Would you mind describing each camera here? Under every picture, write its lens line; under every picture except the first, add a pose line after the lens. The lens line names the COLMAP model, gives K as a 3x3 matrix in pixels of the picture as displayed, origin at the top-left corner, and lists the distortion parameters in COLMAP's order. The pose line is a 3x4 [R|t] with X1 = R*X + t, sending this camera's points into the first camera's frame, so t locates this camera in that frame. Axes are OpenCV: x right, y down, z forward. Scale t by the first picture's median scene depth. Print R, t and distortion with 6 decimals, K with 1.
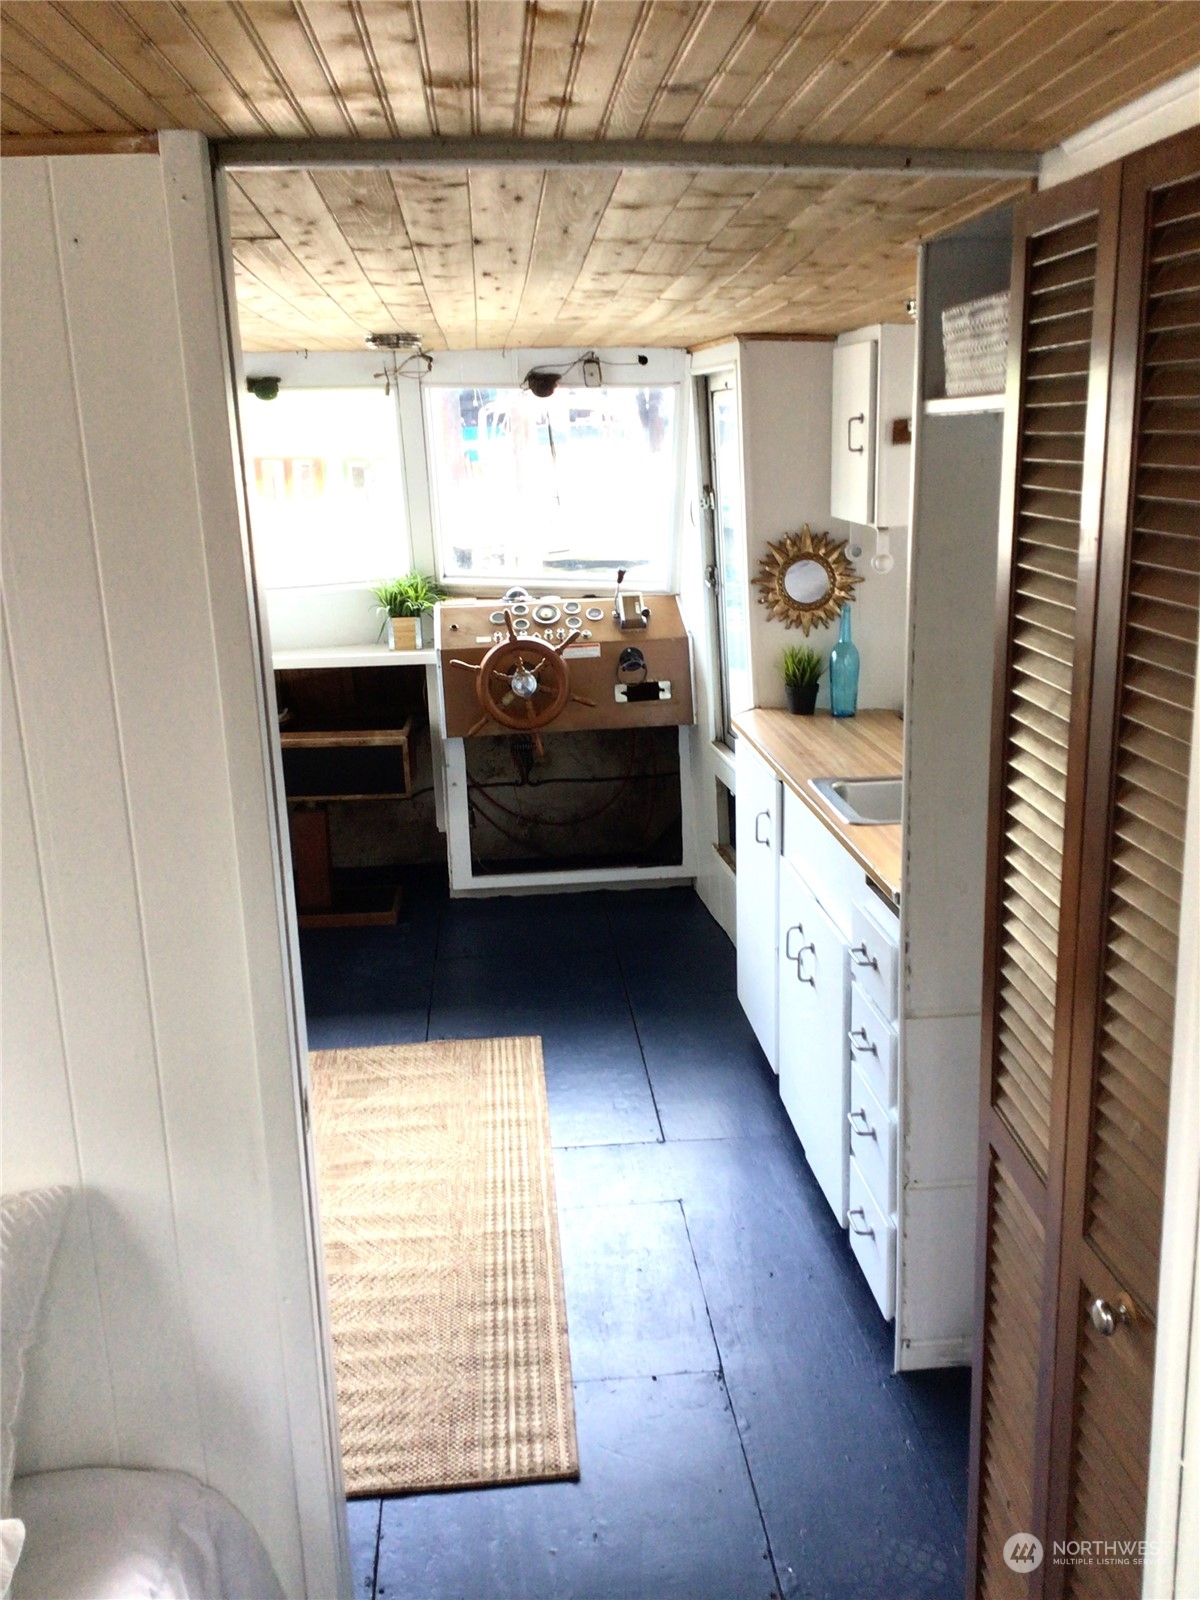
lens RADIAL K [[1485.0, 0, 608.9], [0, 1485.0, 815.0], [0, 0, 1]] dist [0.081048, 0.000000]
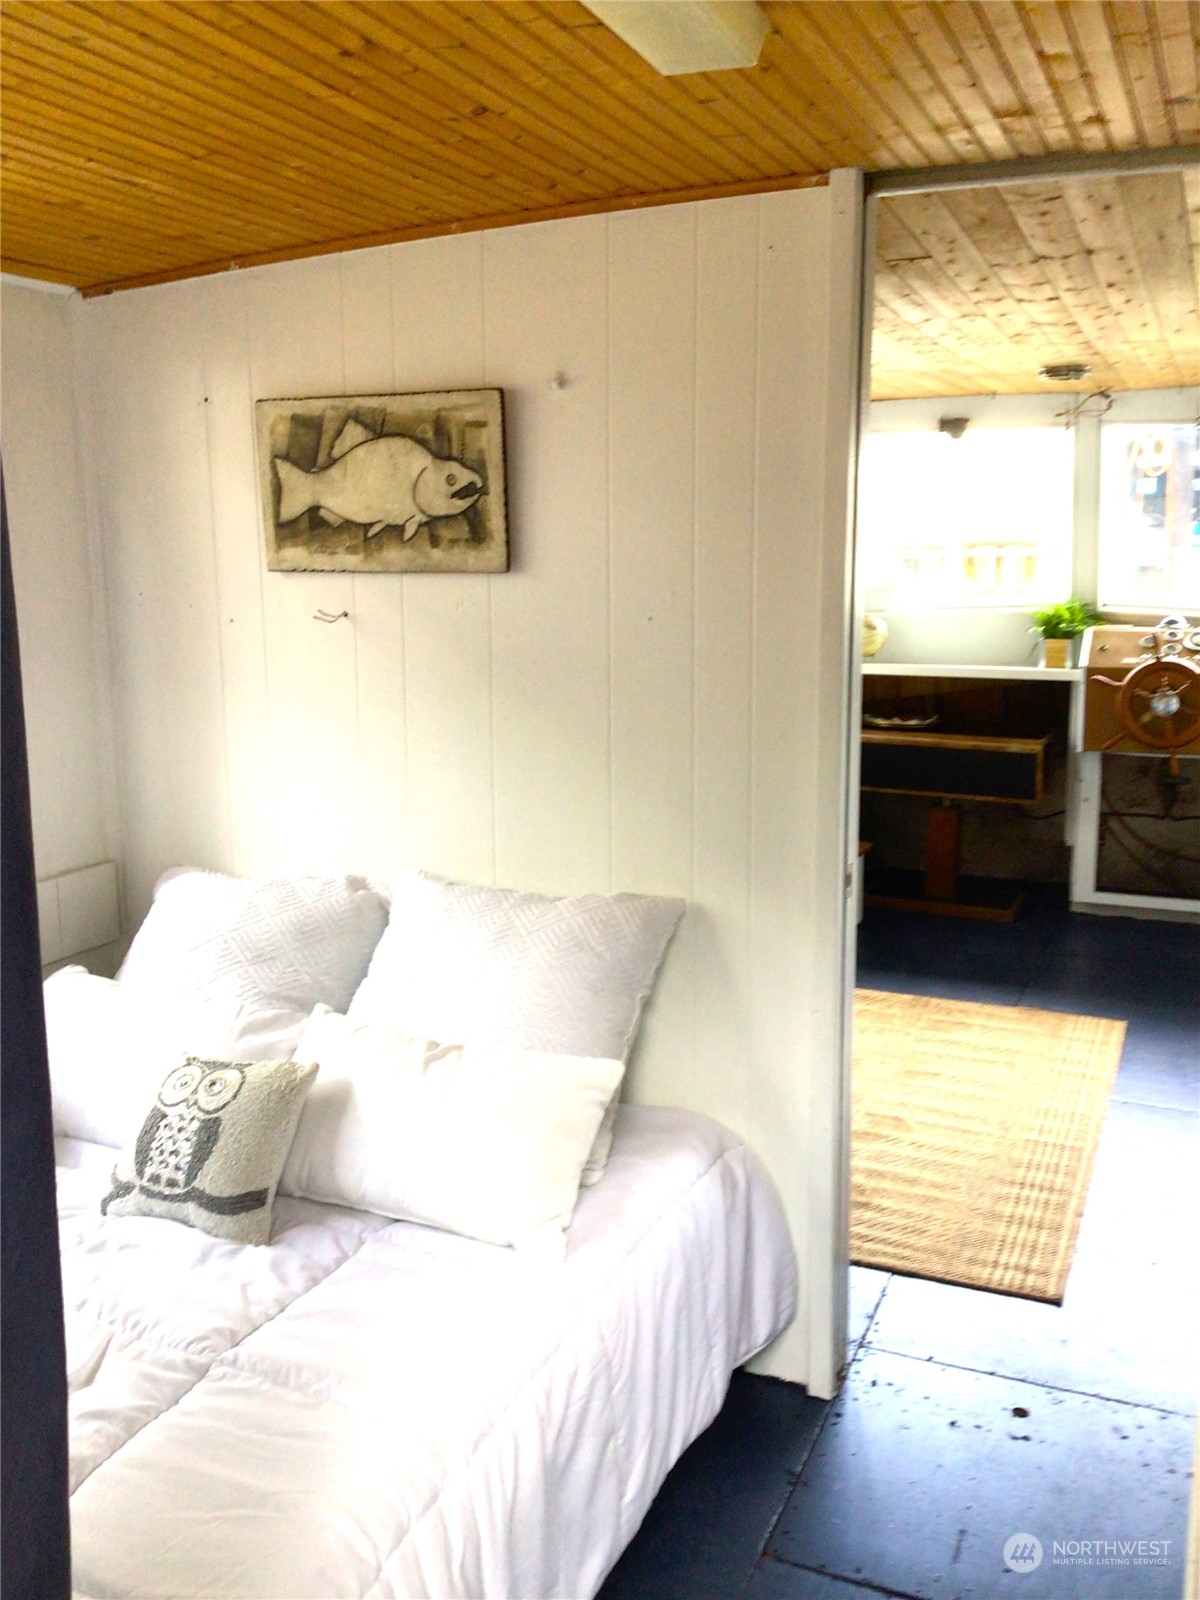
lens RADIAL K [[1485.0, 0, 601.9], [0, 1485.0, 804.2], [0, 0, 1]] dist [0.081048, 0.000000]
pose [[0.889795, 0.112134, -0.442370, 0.082459], [-0.140937, 0.989480, -0.032666, 0.089884], [0.434053, 0.091412, 0.896238, -0.138512]]
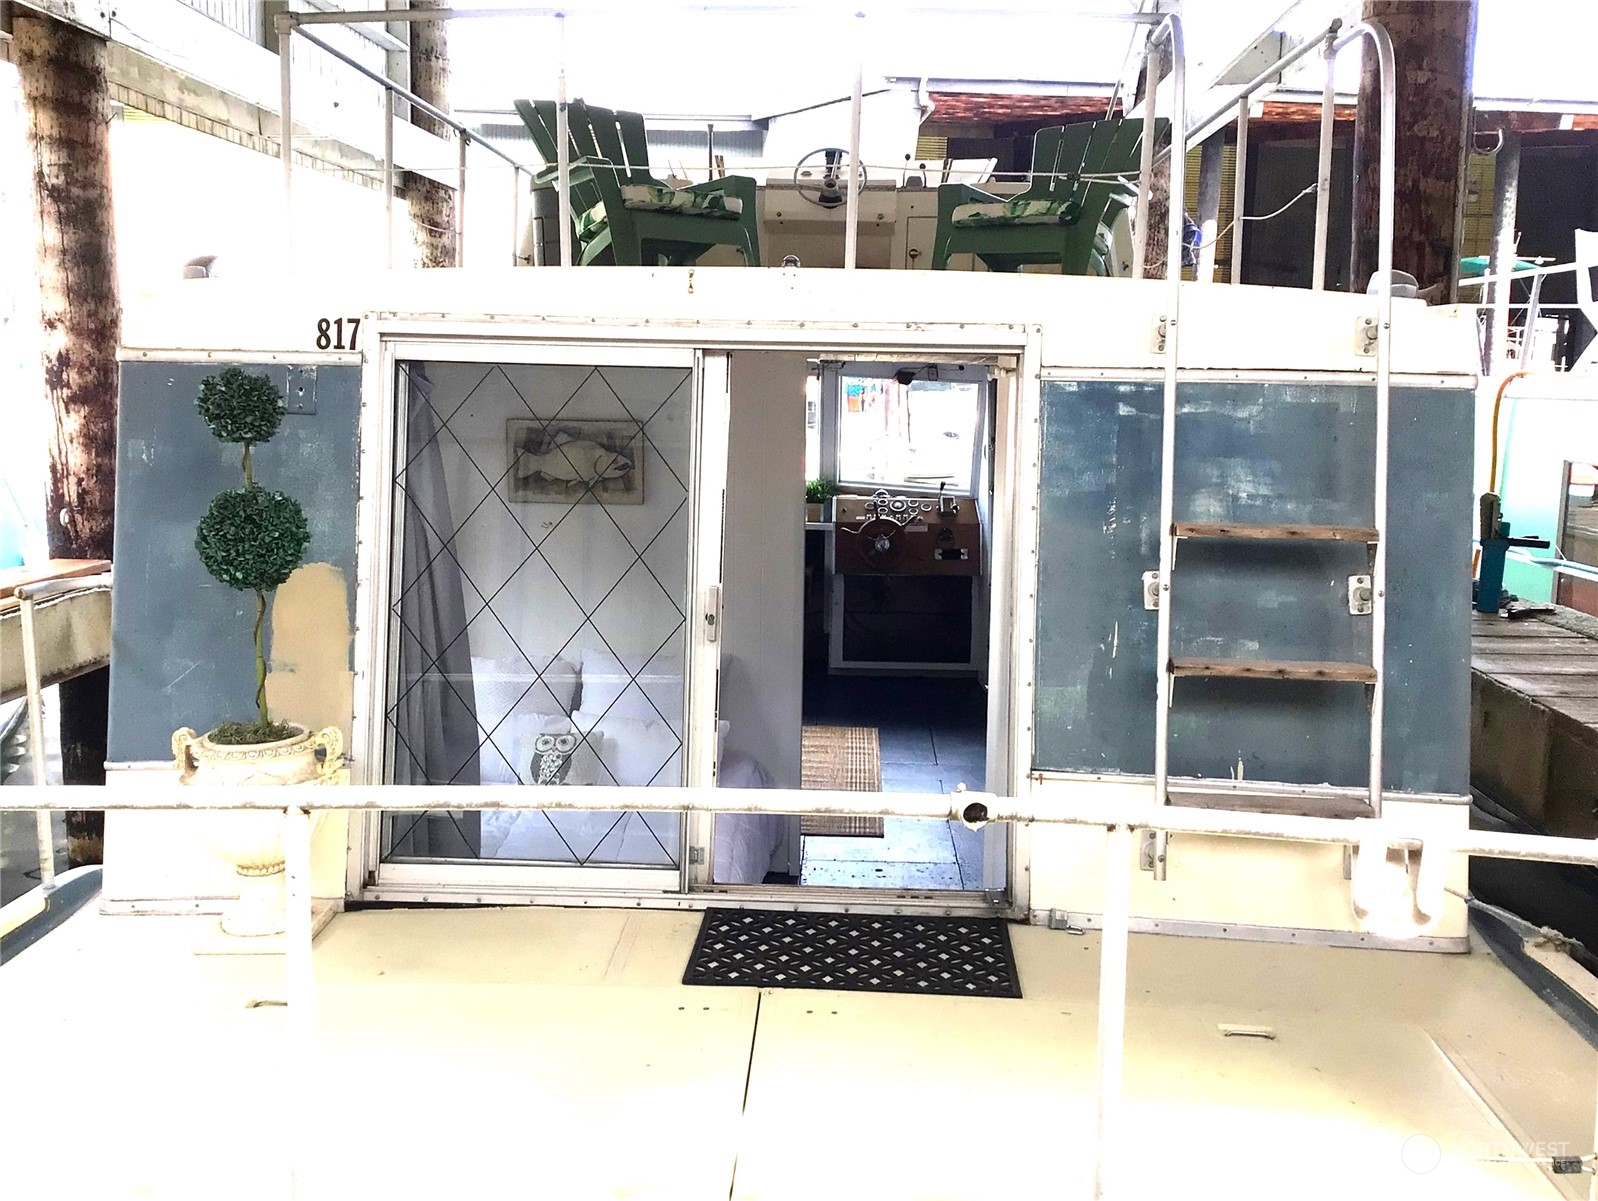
lens RADIAL K [[1483.2, 0, 797.9], [0, 1483.2, 599.9], [0, 0, 1]] dist [0.081048, 0.000000]
pose [[0.991728, 0.068779, -0.108379, 0.046860], [-0.078359, 0.993143, -0.086763, 0.168029], [0.101668, 0.094538, 0.990316, -0.898258]]
